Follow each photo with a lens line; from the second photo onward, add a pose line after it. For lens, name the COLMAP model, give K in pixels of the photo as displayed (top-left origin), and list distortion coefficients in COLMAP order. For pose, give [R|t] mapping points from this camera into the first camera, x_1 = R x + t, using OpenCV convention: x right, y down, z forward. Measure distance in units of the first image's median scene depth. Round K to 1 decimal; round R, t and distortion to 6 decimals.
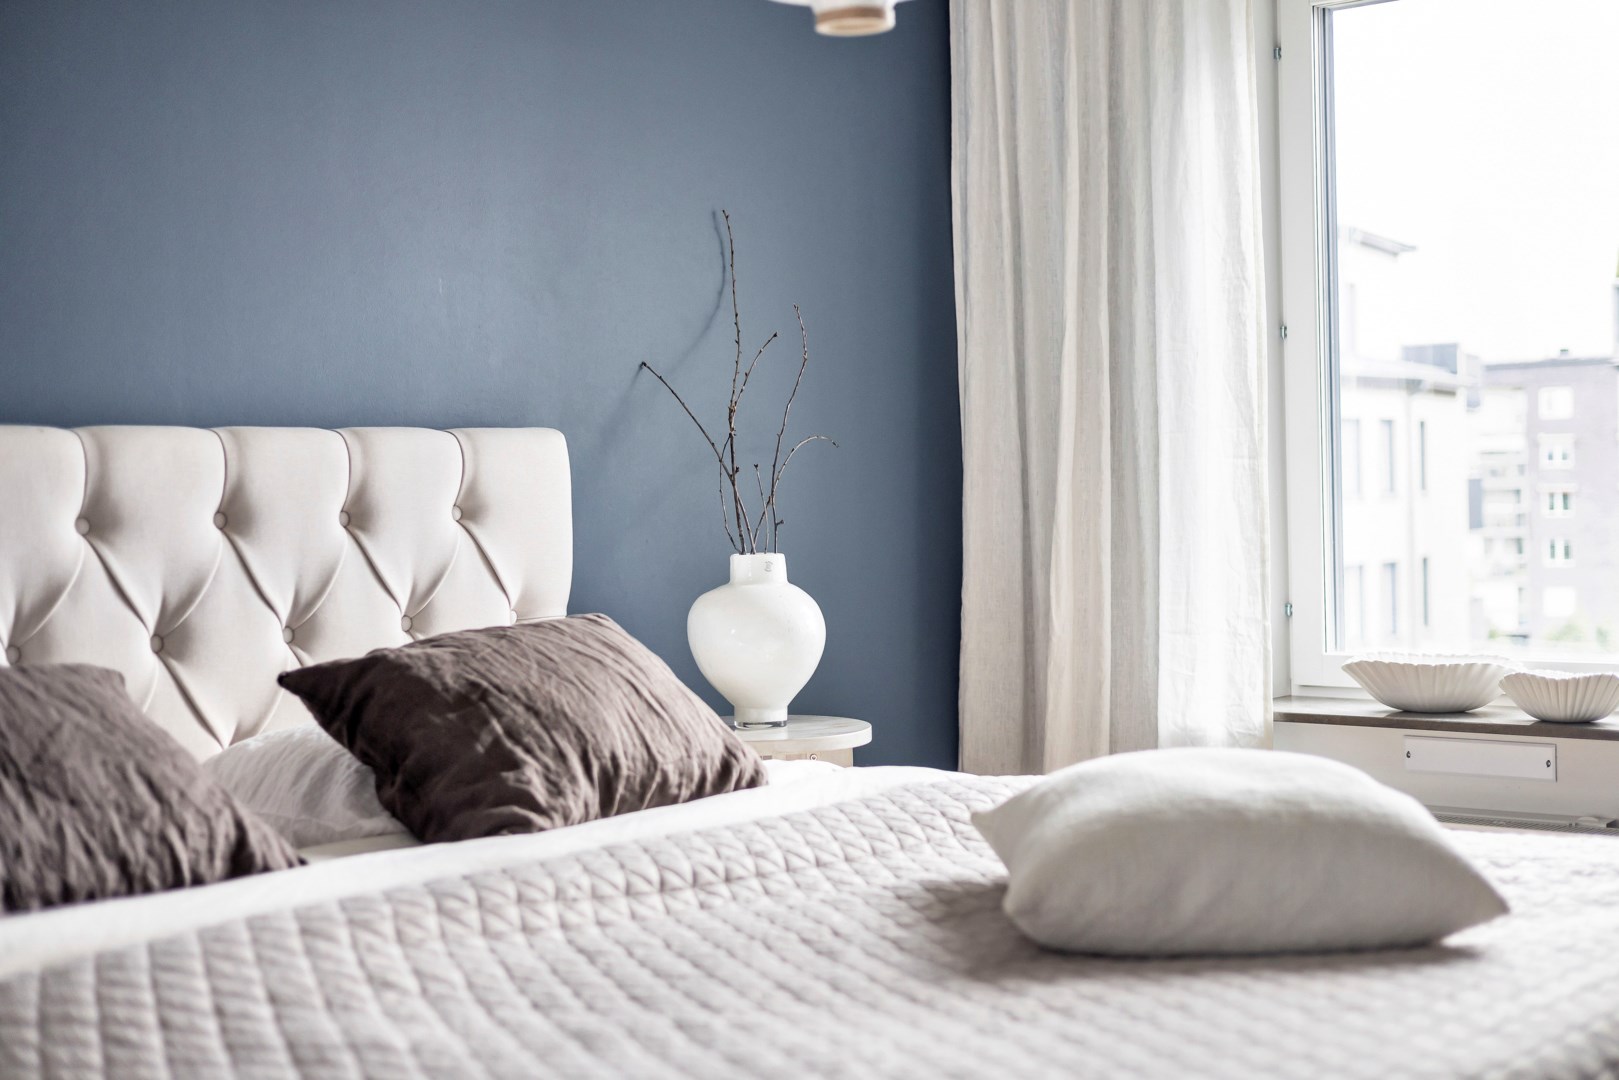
lens RADIAL K [[2285.2, 0, 803.5], [0, 2285.2, 491.2], [0, 0, 1]] dist [-0.006420, 0.058297]
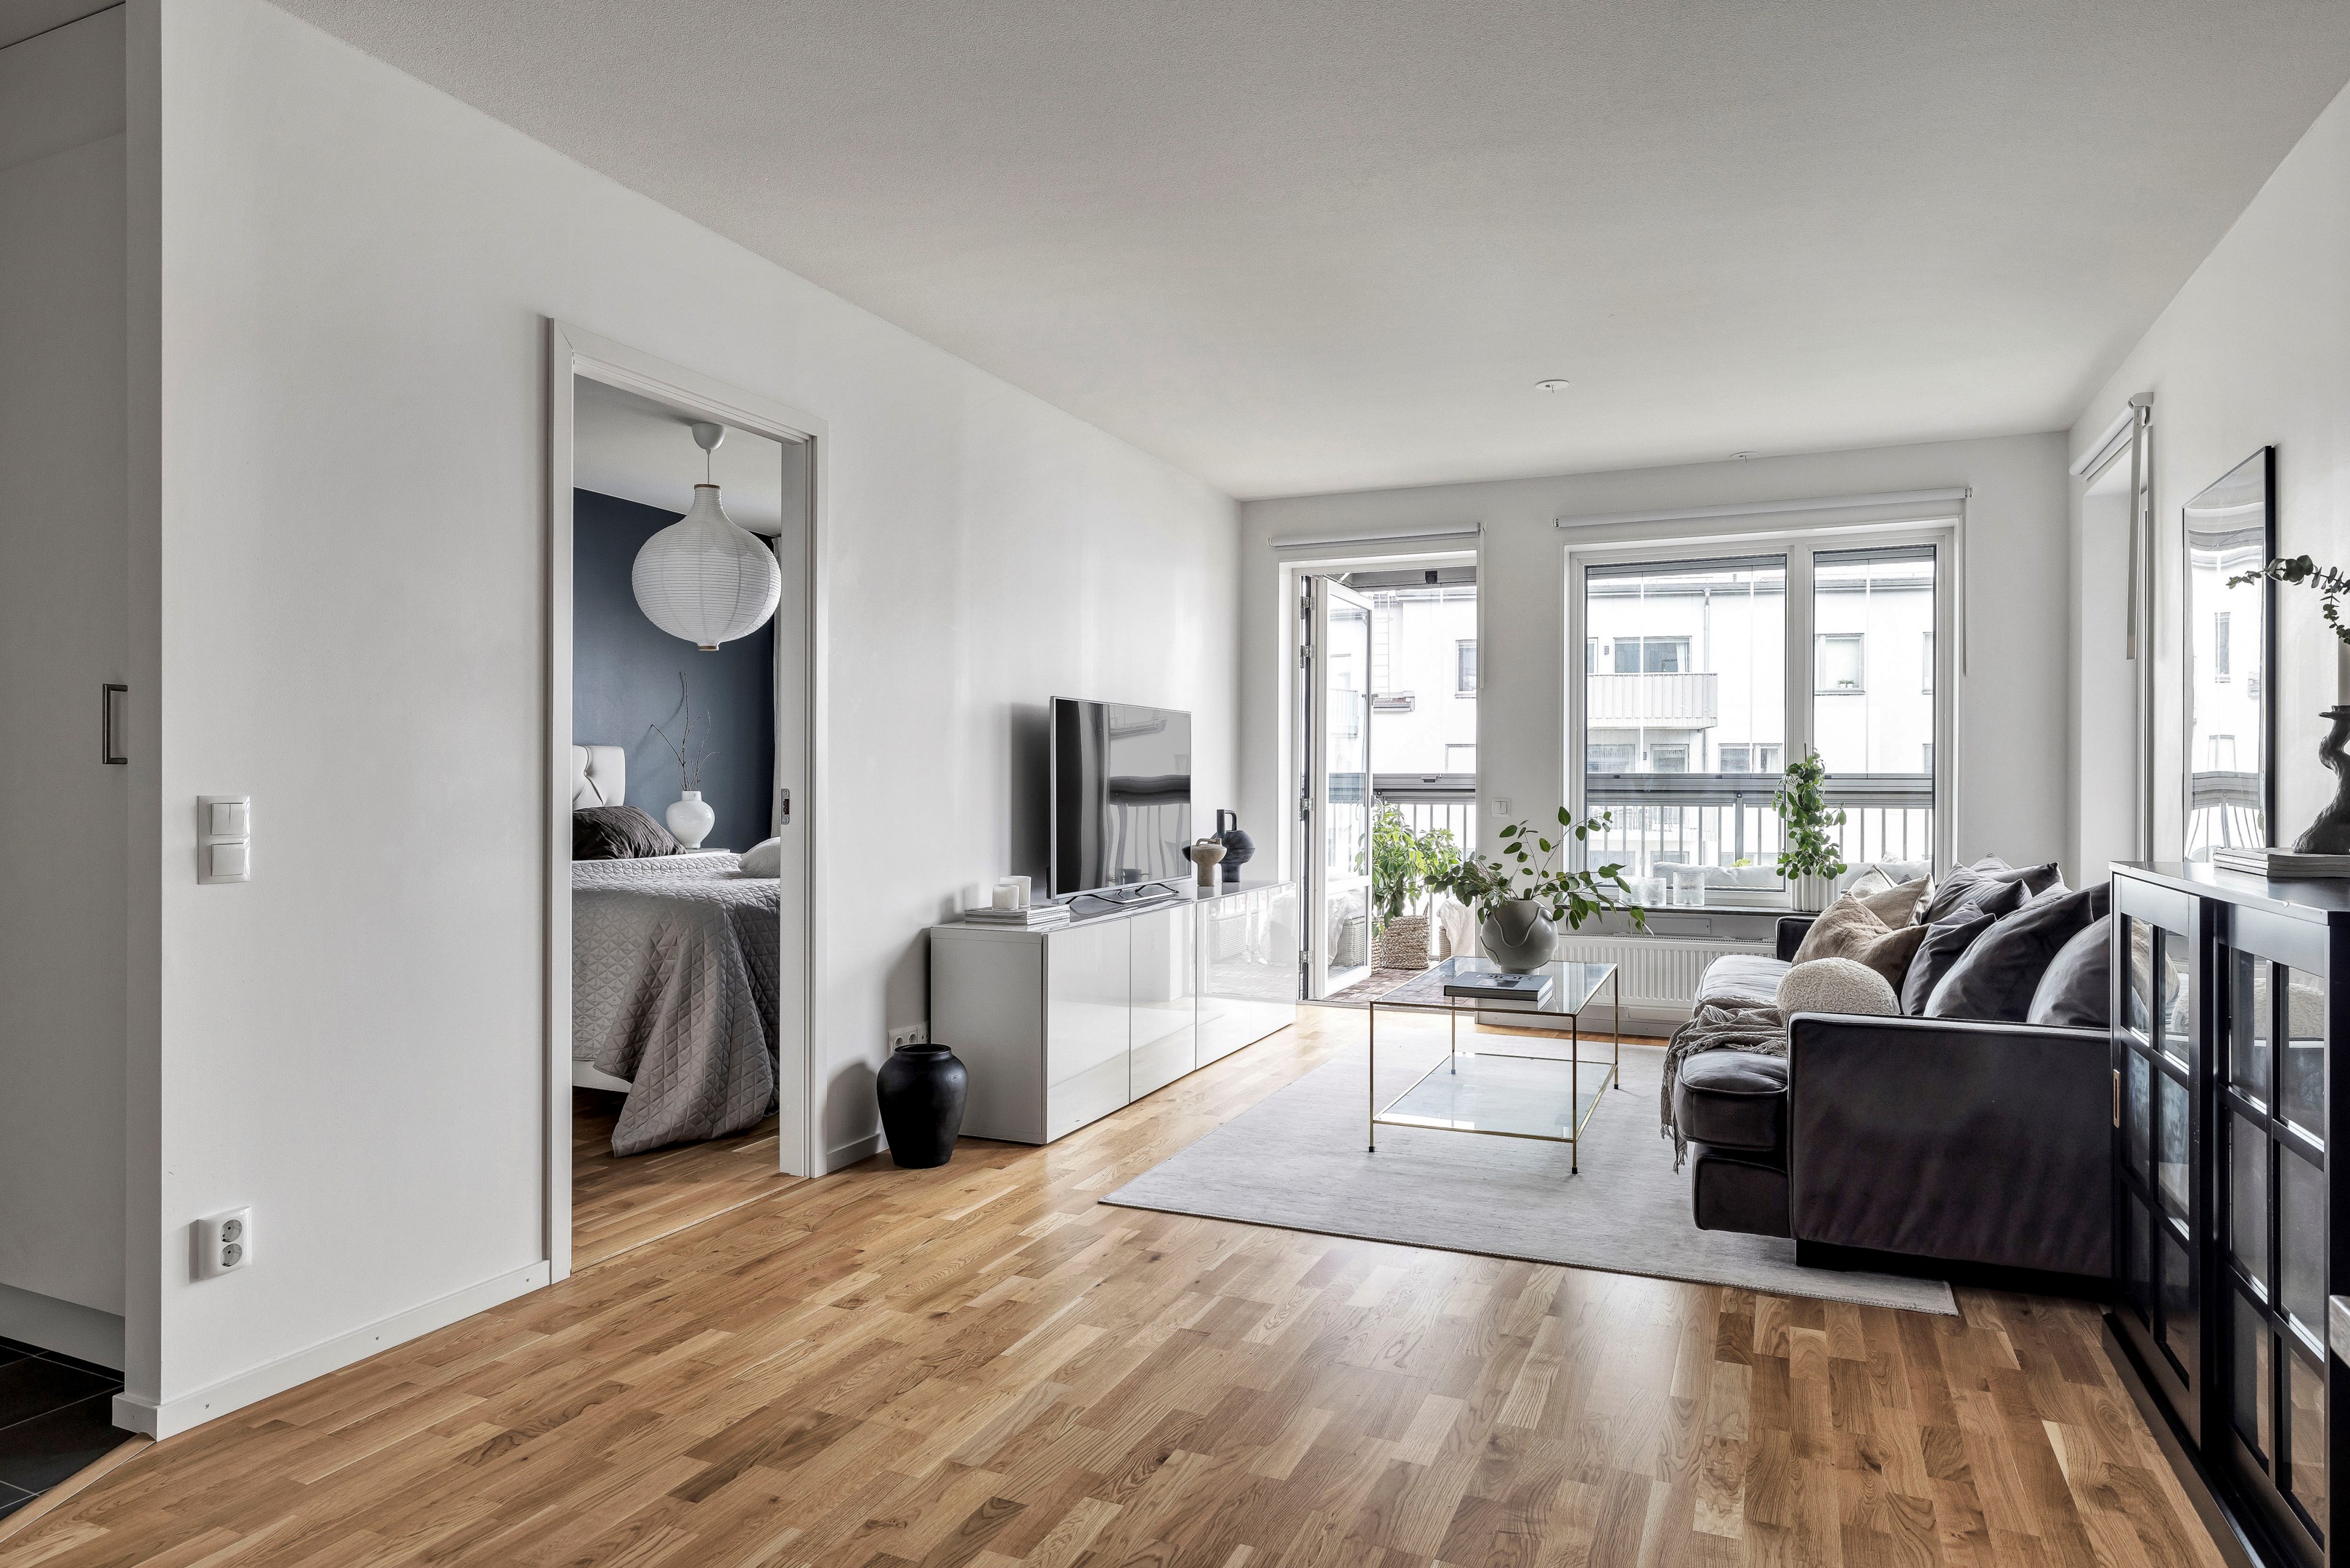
lens RADIAL K [[1412.4, 0, 1160.5], [0, 1412.4, 787.7], [0, 0, 1]] dist [-0.000504, -0.000581]
pose [[0.963120, 0.025361, 0.267876, 0.076456], [-0.024649, 0.999678, -0.006022, 0.019849], [-0.267942, -0.000803, 0.963435, -0.945188]]
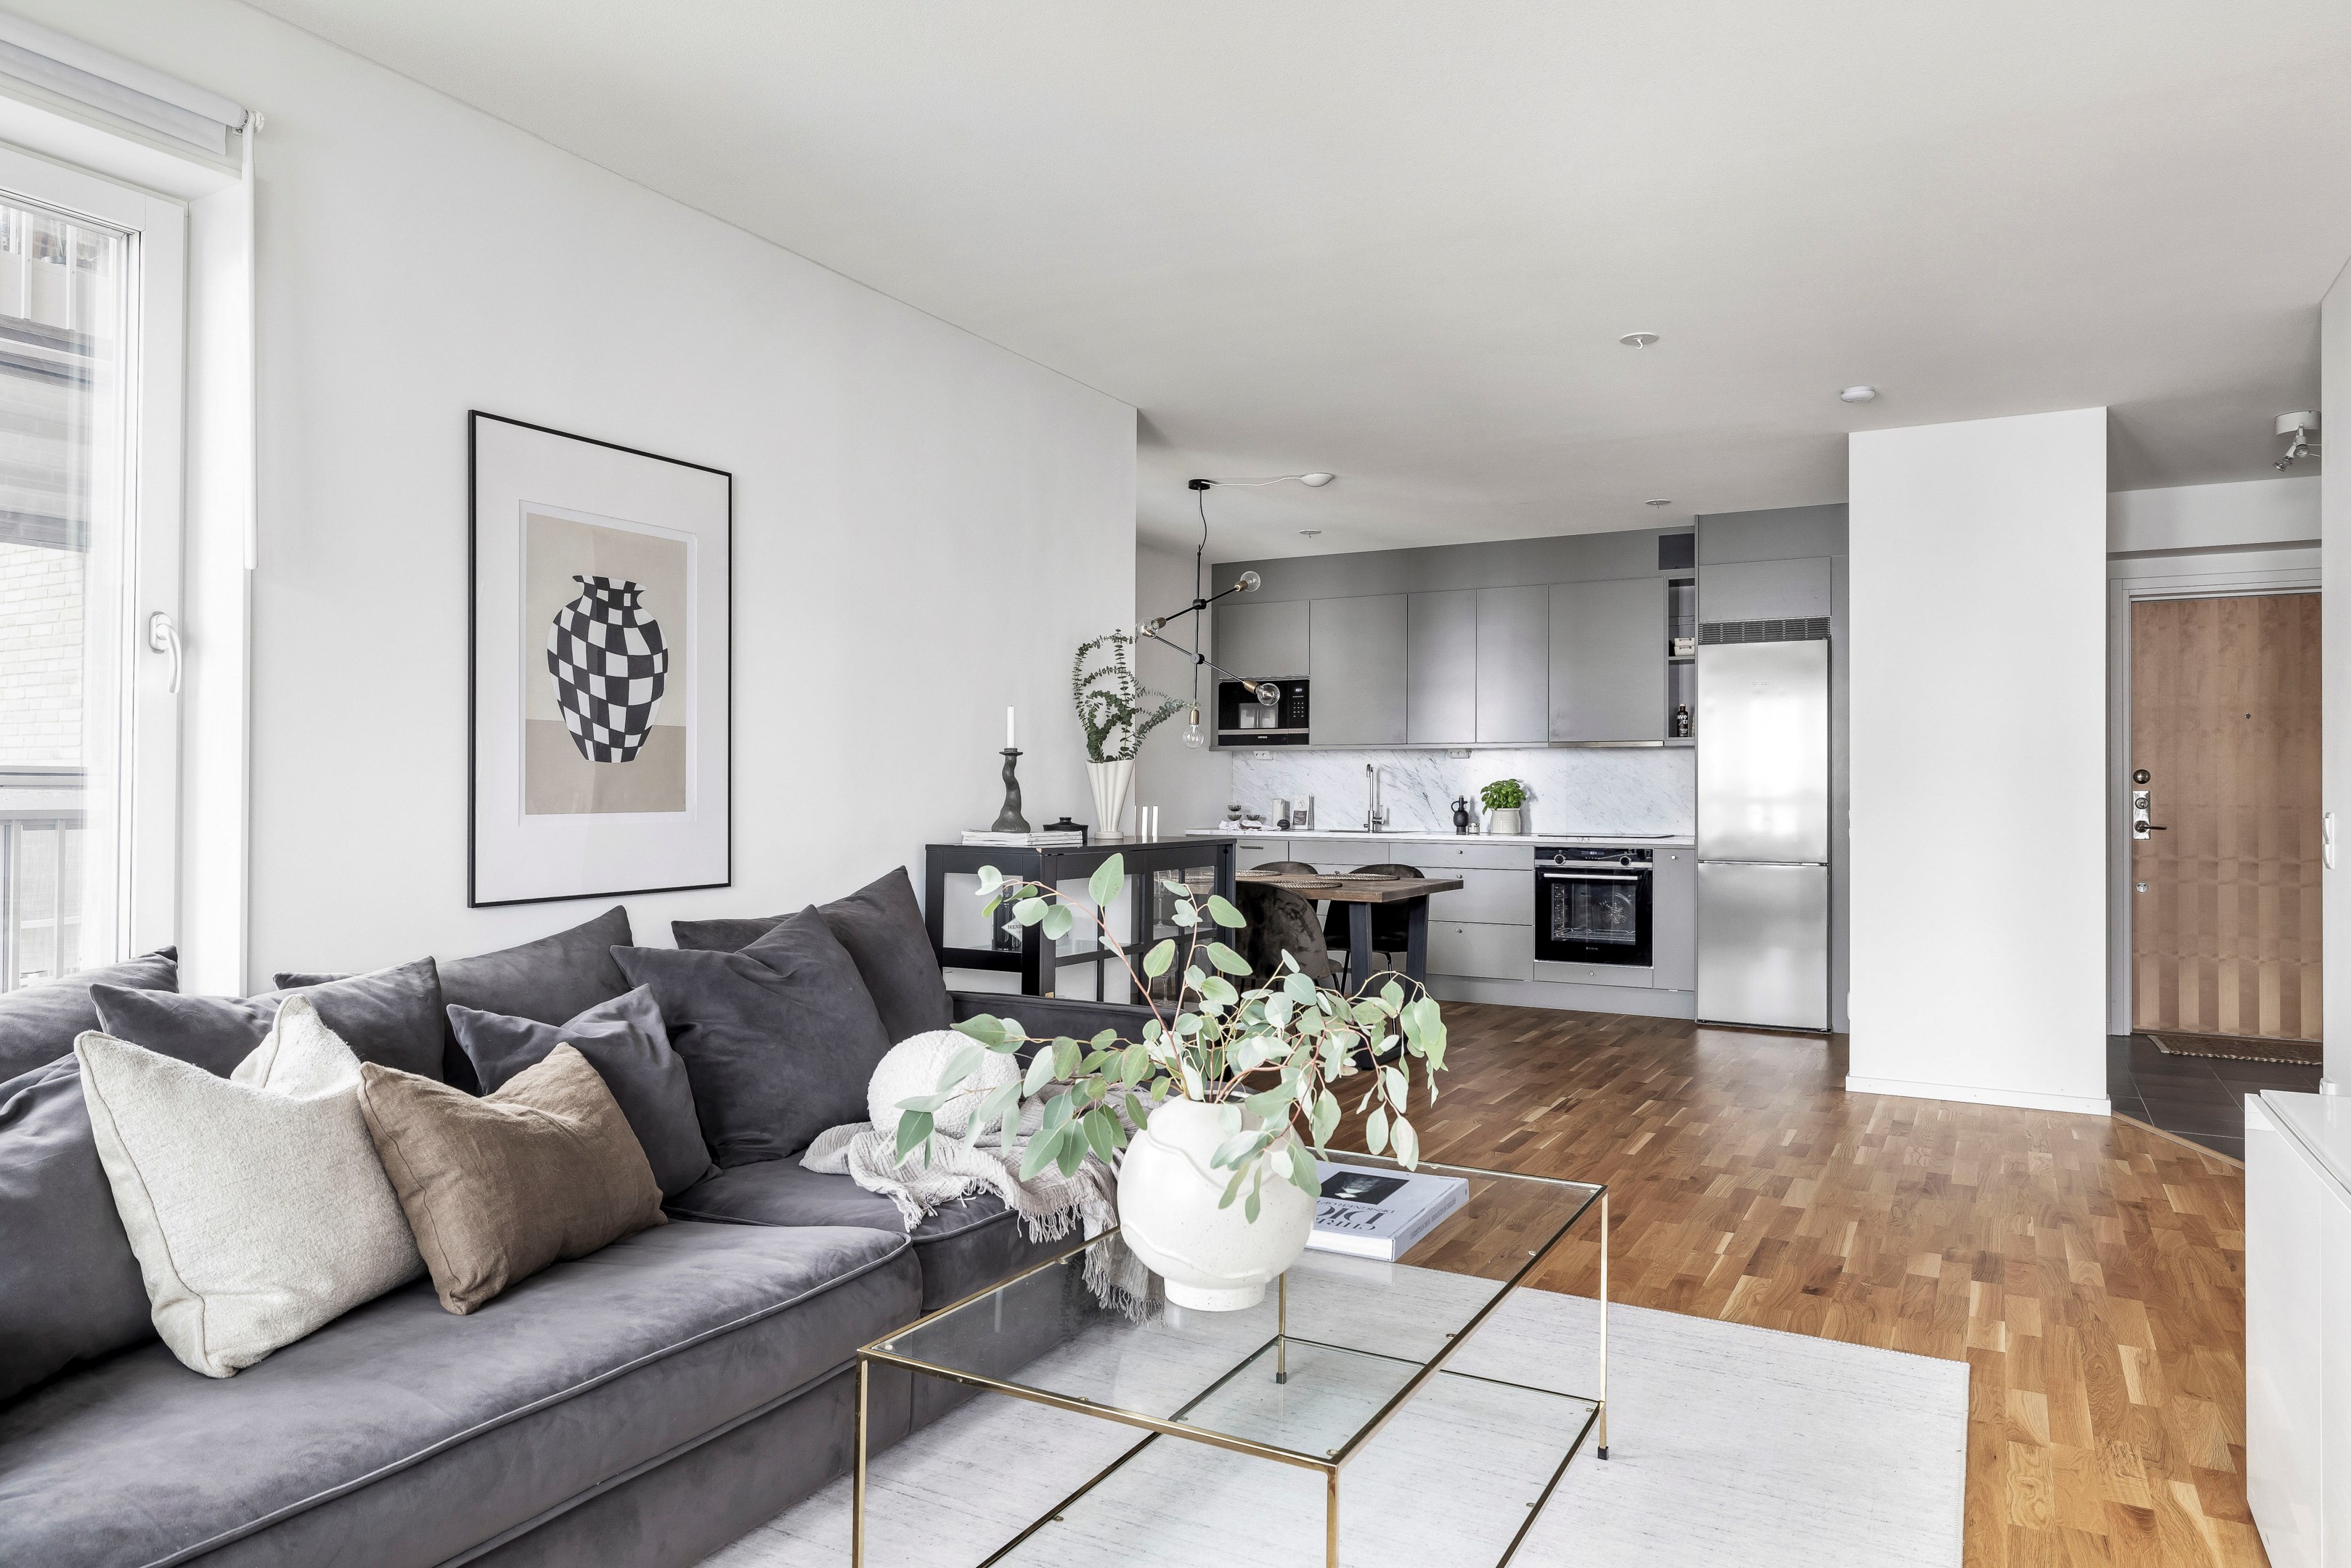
lens RADIAL K [[1471.1, 0, 1177.2], [0, 1471.1, 778.1], [0, 0, 1]] dist [0.004108, 0.002532]
pose [[-0.983242, 0.016512, -0.181553, 0.845212], [0.017323, 0.999846, -0.002880, -0.003930], [0.181478, -0.005977, -0.983377, 0.702070]]
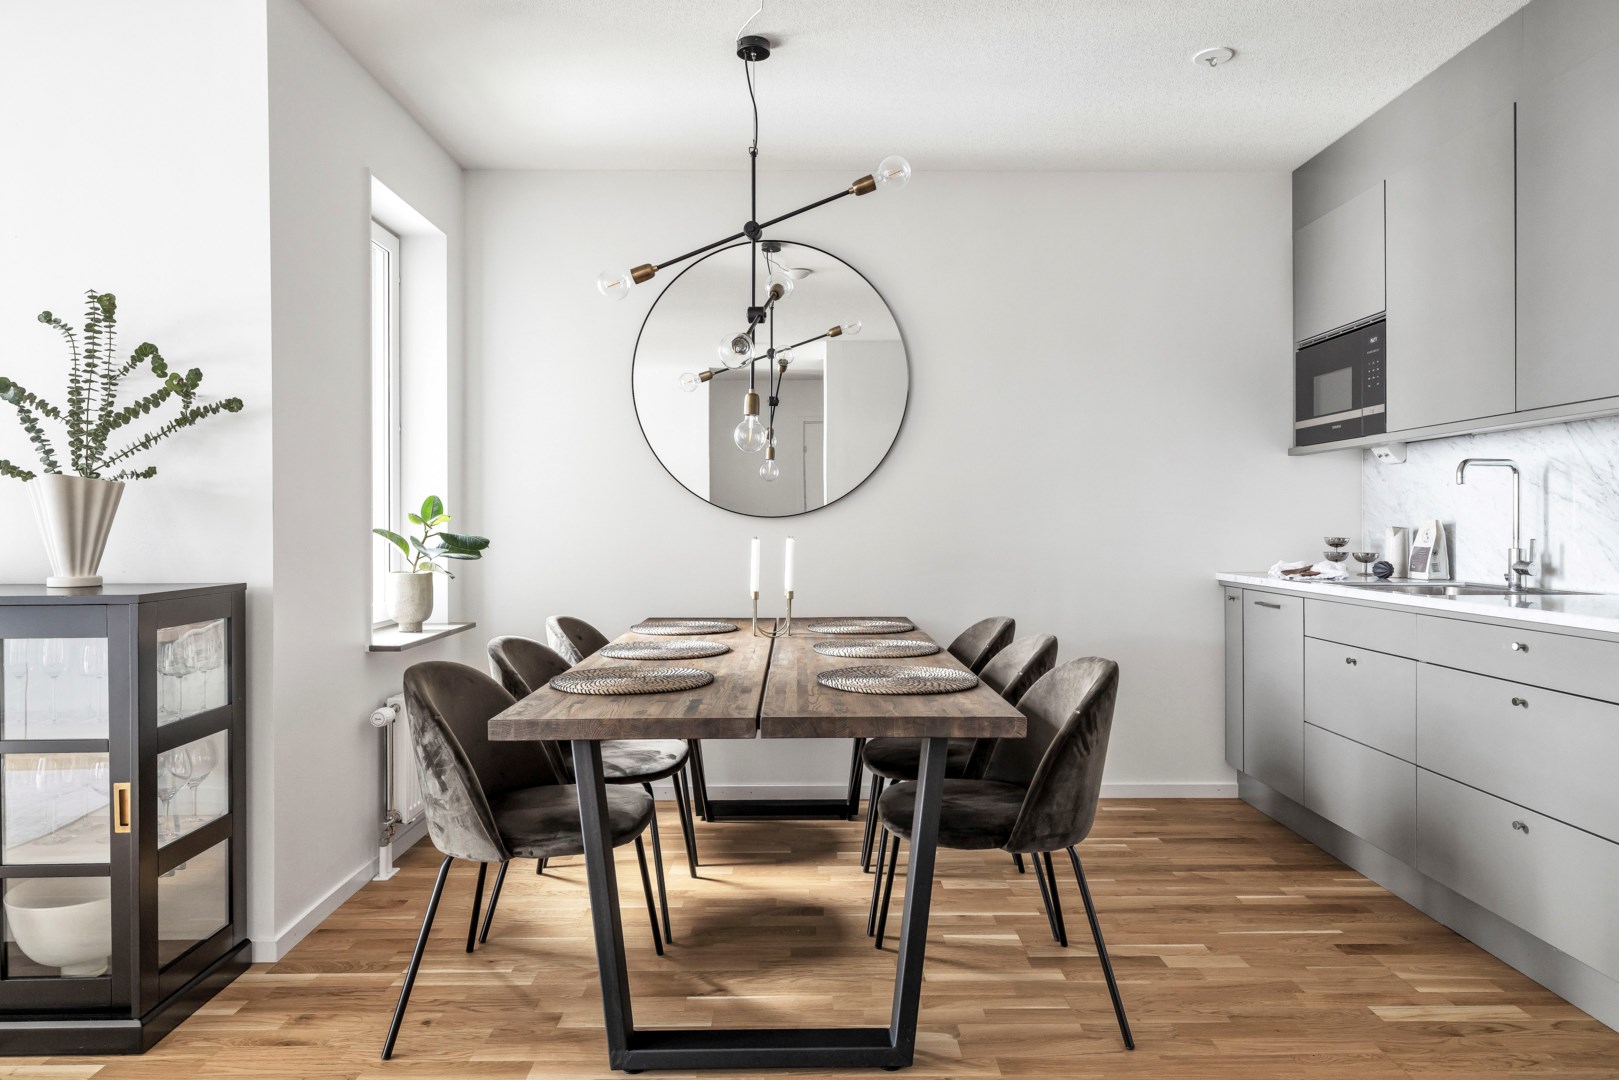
lens RADIAL K [[989.1, 0, 807.5], [0, 989.1, 524.2], [0, 0, 1]] dist [0.000726, 0.000779]
pose [[-0.643793, 0.026973, 0.764724, -0.106569], [0.021544, 0.999621, -0.017121, 0.026932], [-0.764896, 0.005452, -0.644130, -0.540808]]
